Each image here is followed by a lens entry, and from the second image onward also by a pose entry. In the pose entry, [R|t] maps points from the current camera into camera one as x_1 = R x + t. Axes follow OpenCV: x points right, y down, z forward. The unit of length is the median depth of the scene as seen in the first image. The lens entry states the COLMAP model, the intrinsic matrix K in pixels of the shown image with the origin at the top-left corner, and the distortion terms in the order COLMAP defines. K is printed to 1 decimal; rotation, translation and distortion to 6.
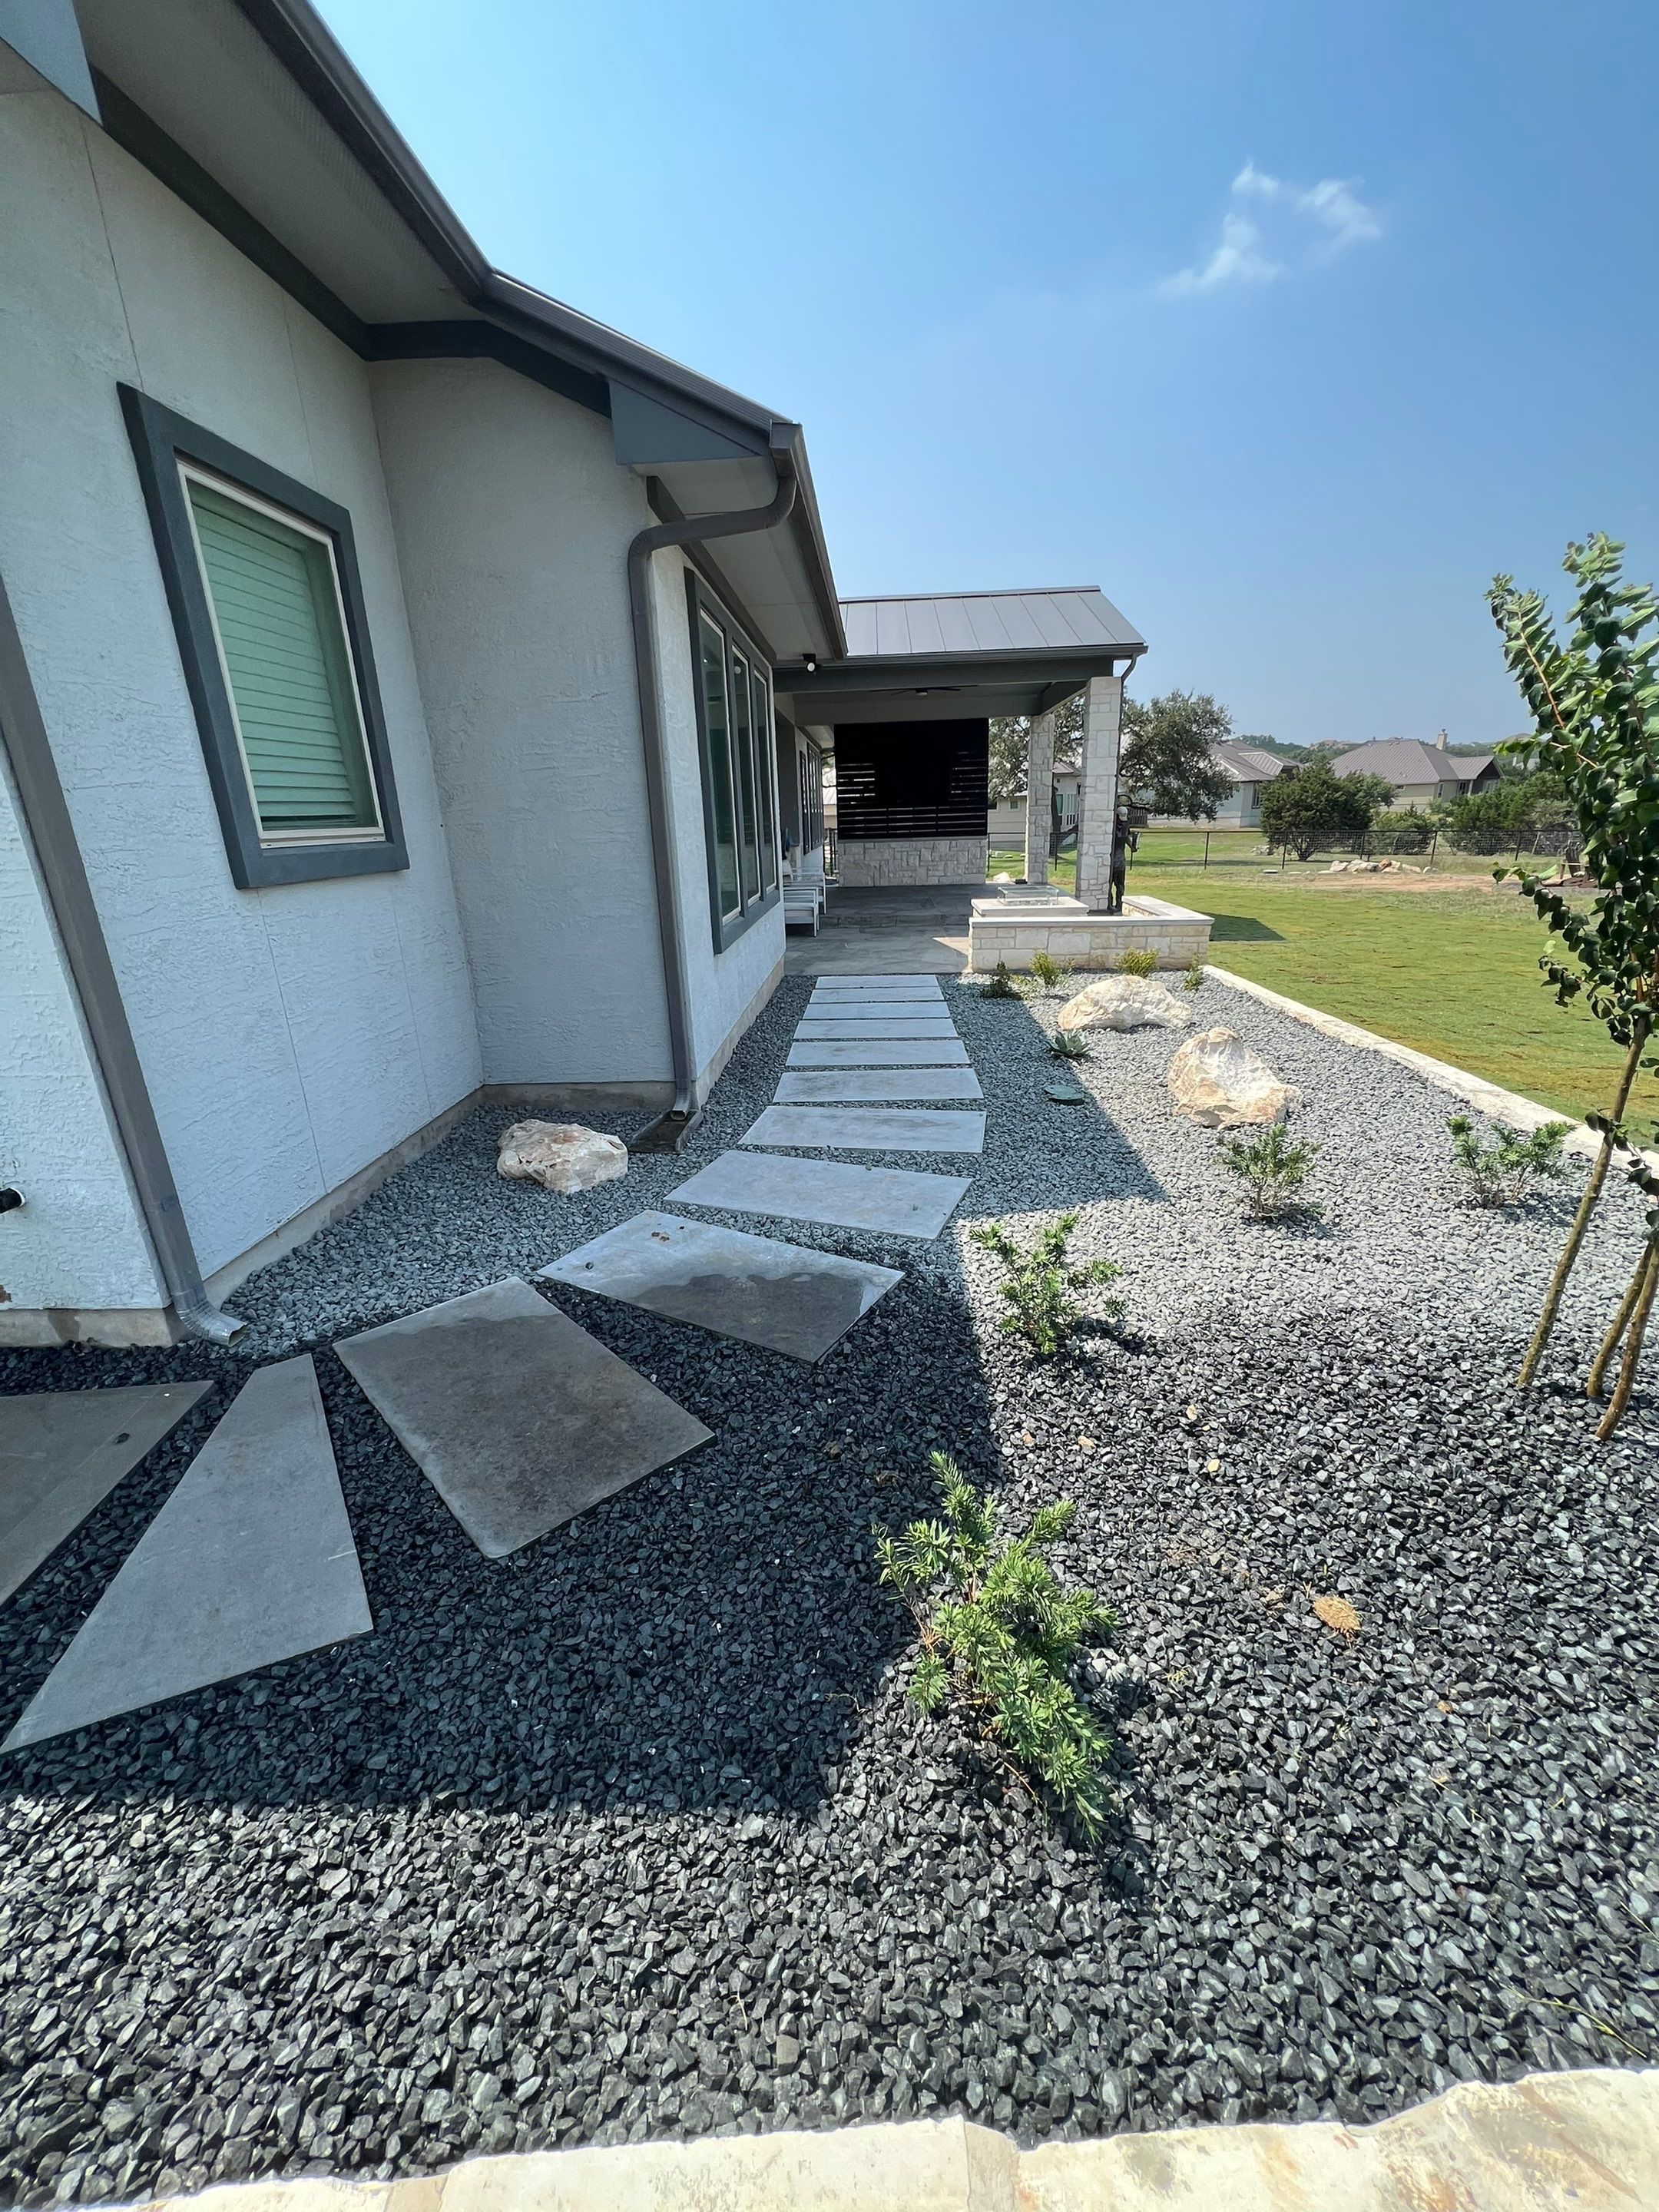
lens RADIAL K [[890.2, 0, 840.1], [0, 890.2, 1105.0], [0, 0, 1]] dist [-0.006489, 0.001409]
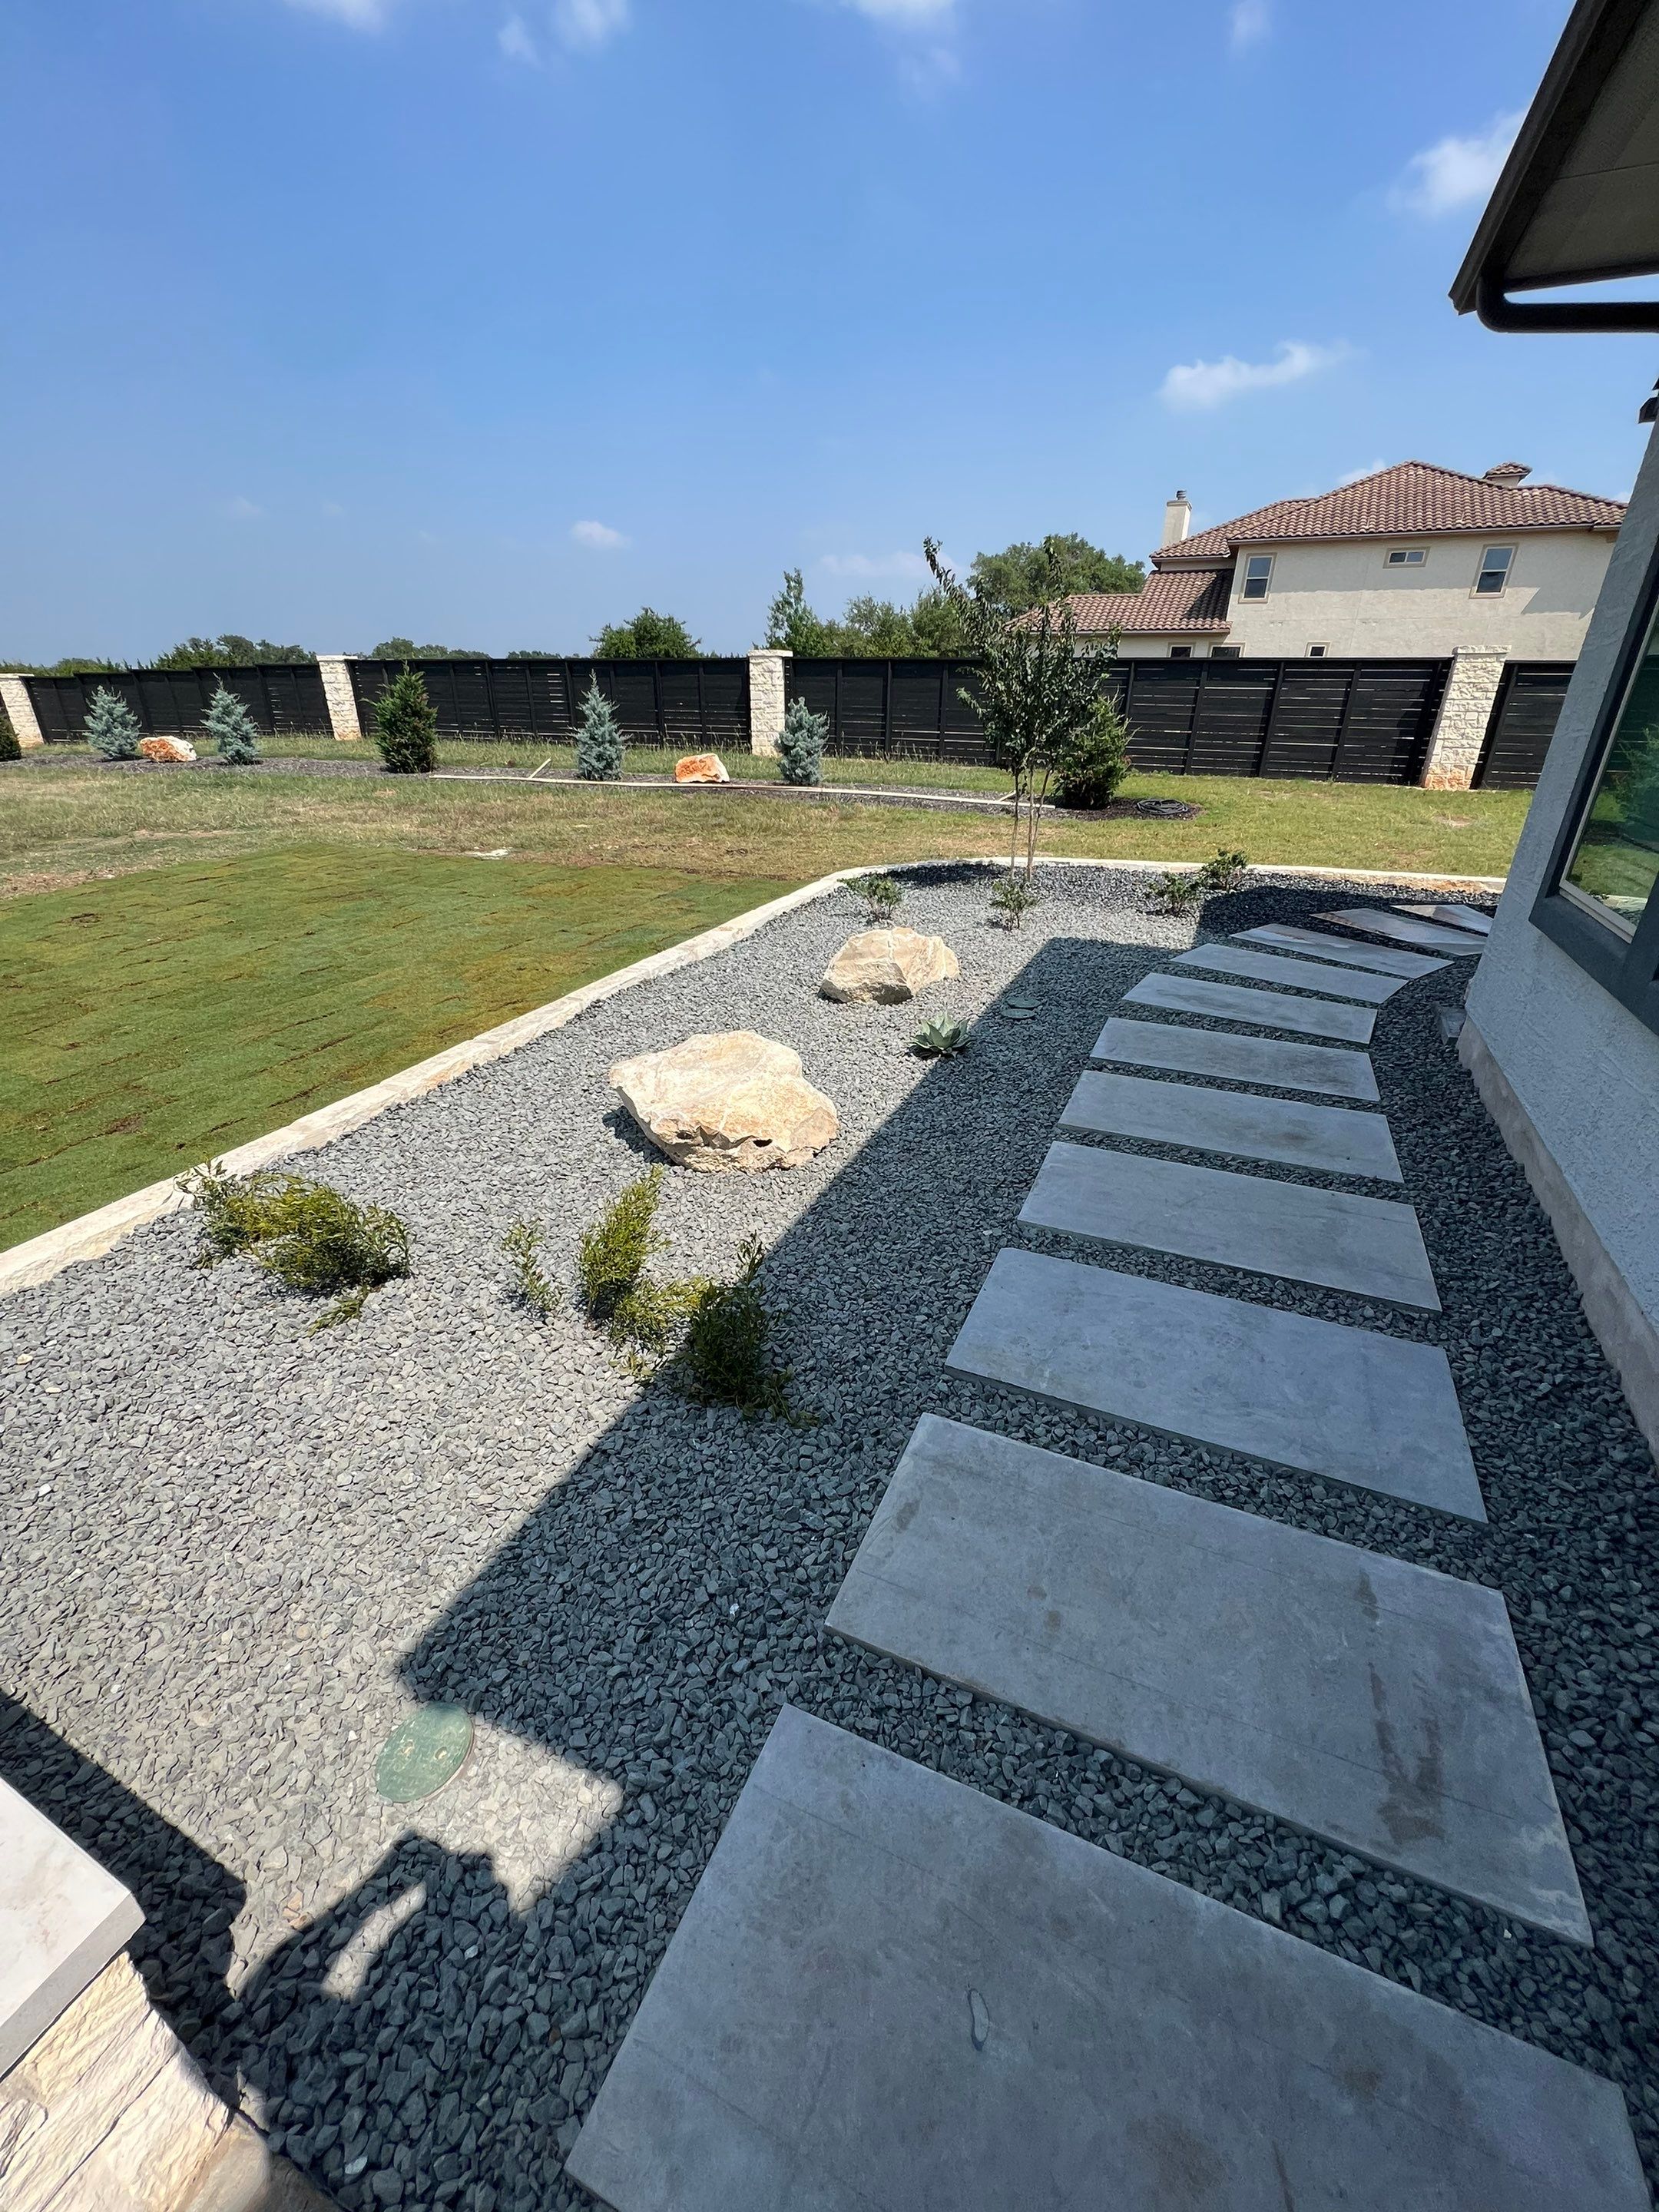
lens RADIAL K [[890.2, 0, 835.3], [0, 890.2, 1099.2], [0, 0, 1]] dist [-0.006489, 0.001409]
pose [[-0.928114, -0.133391, 0.347579, 0.130037], [0.139869, 0.740286, 0.657581, -0.830633], [-0.345024, 0.658926, -0.668413, 2.473134]]
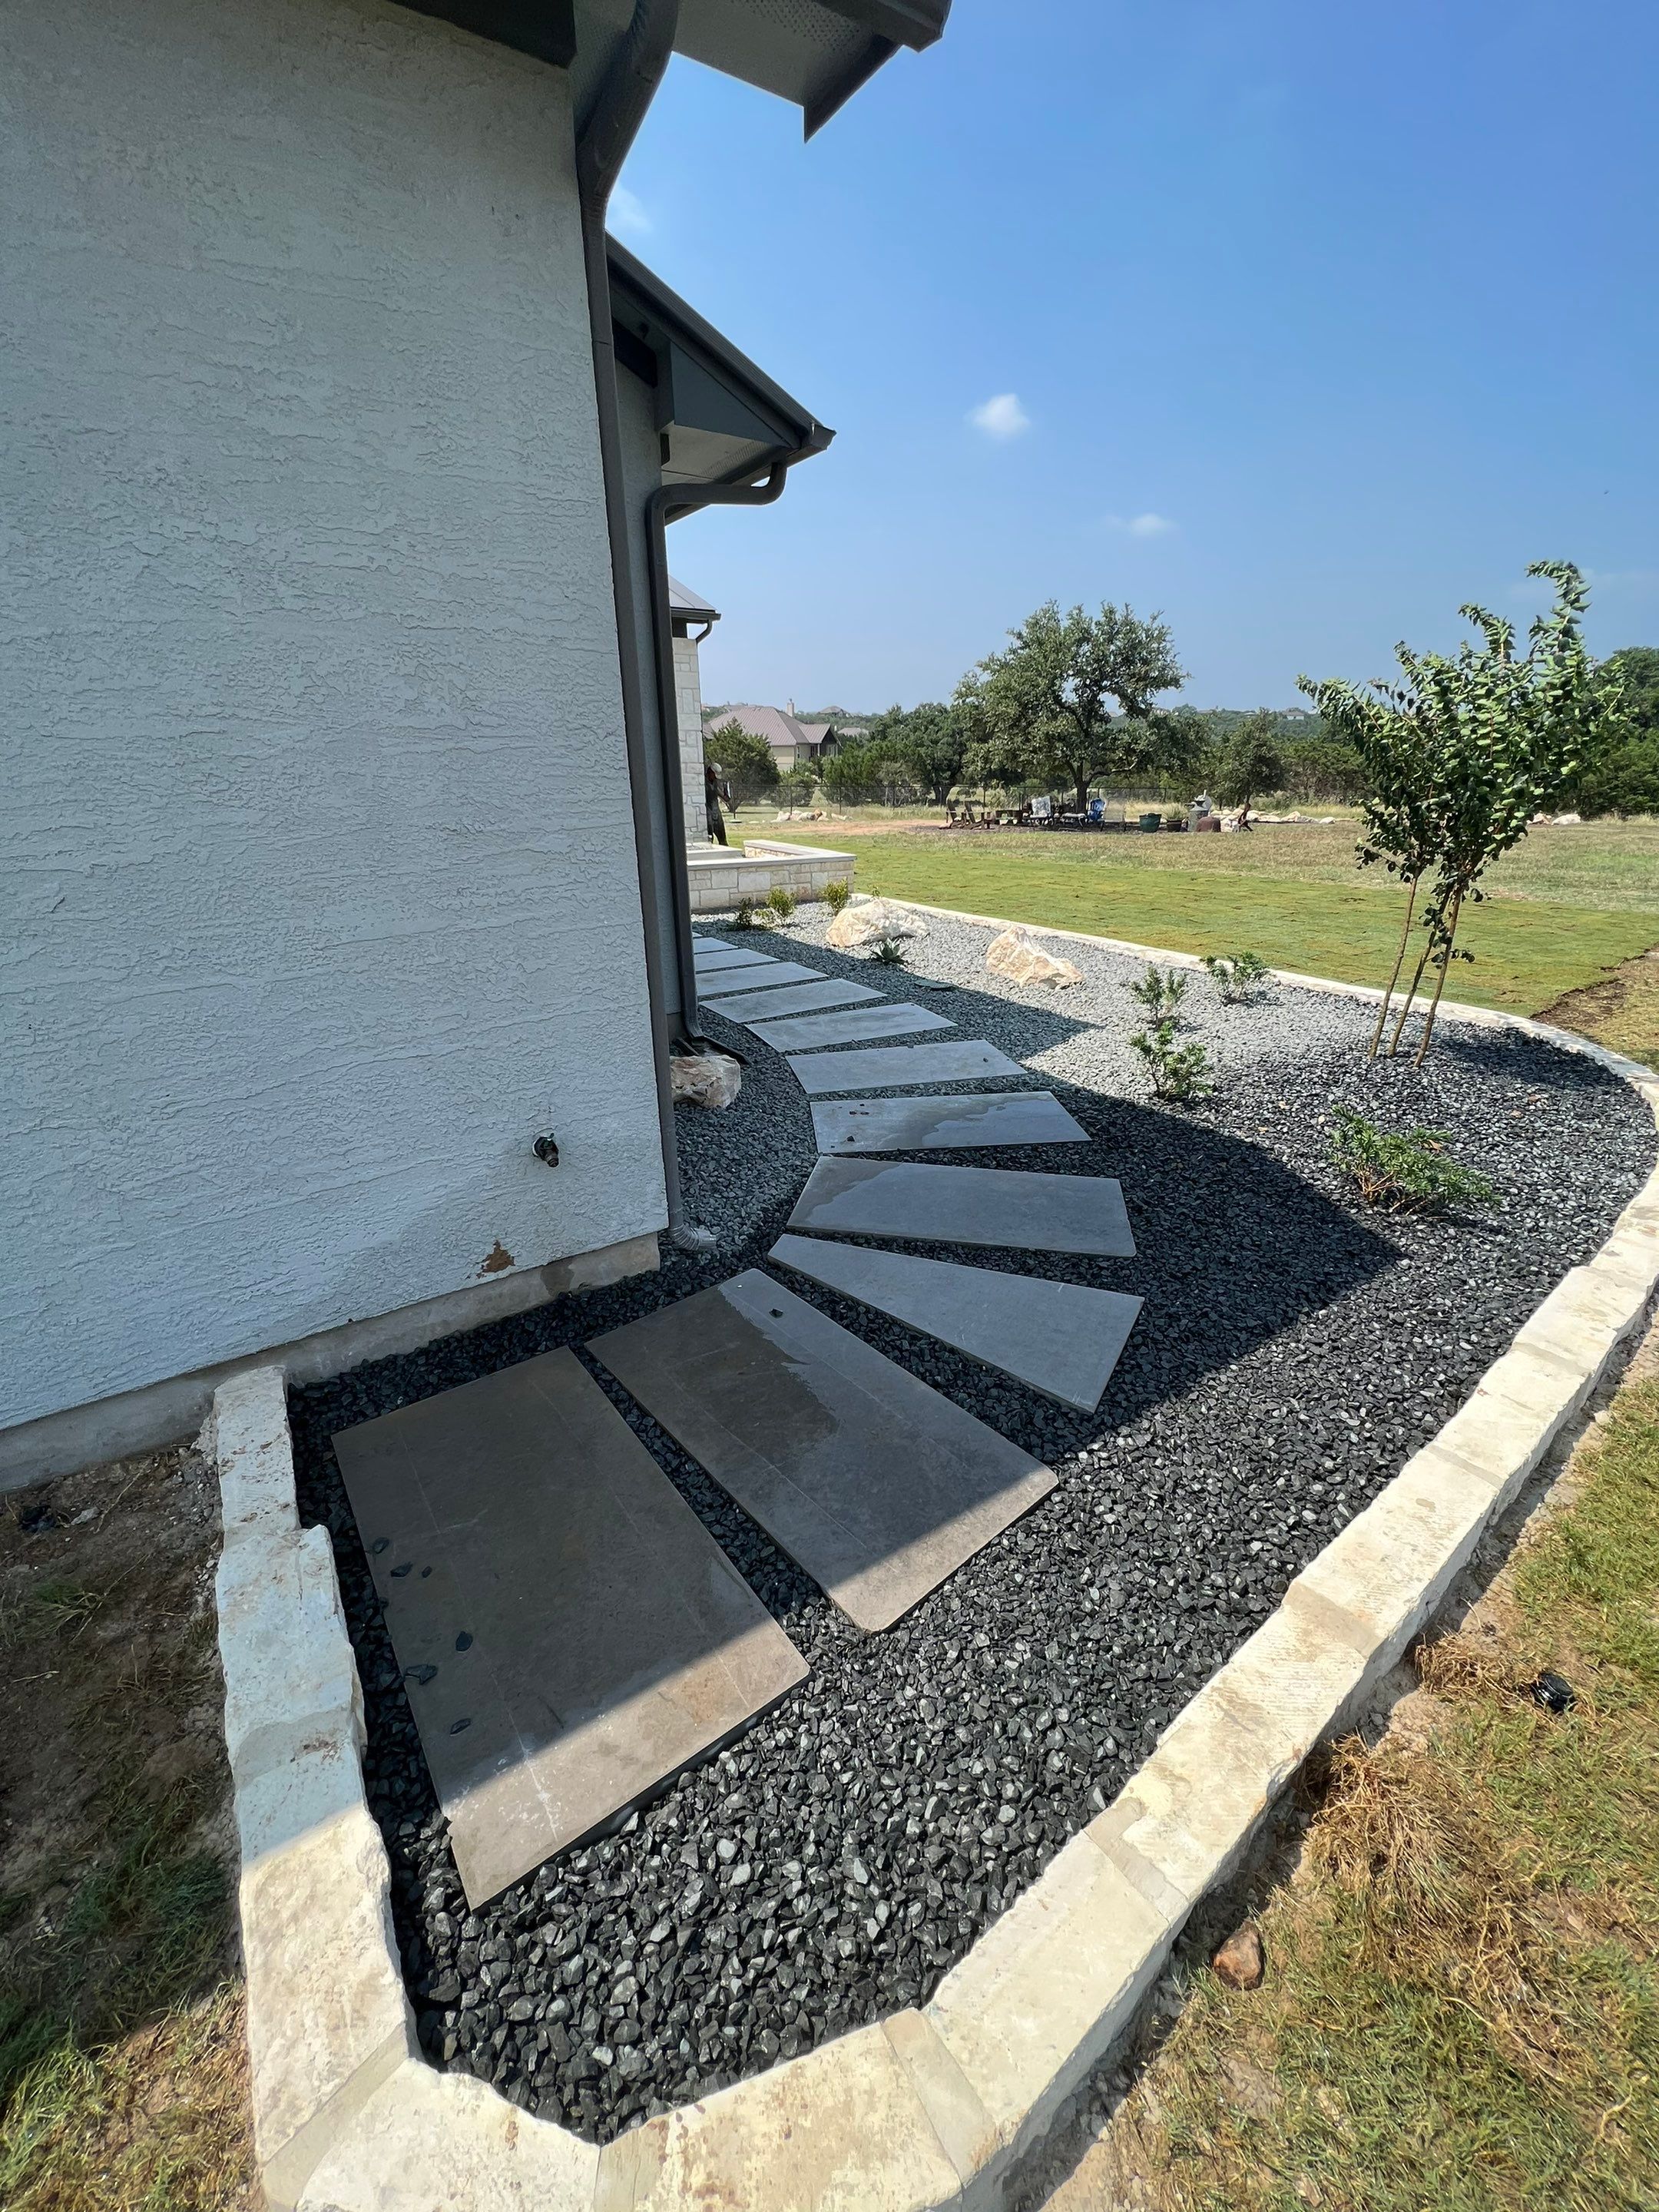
lens RADIAL K [[890.2, 0, 837.8], [0, 890.2, 1105.8], [0, 0, 1]] dist [-0.006489, 0.001409]
pose [[0.809257, -0.193128, 0.554801, -0.856629], [0.167301, 0.981075, 0.097483, 0.014727], [-0.563128, 0.013929, 0.826252, 0.015247]]
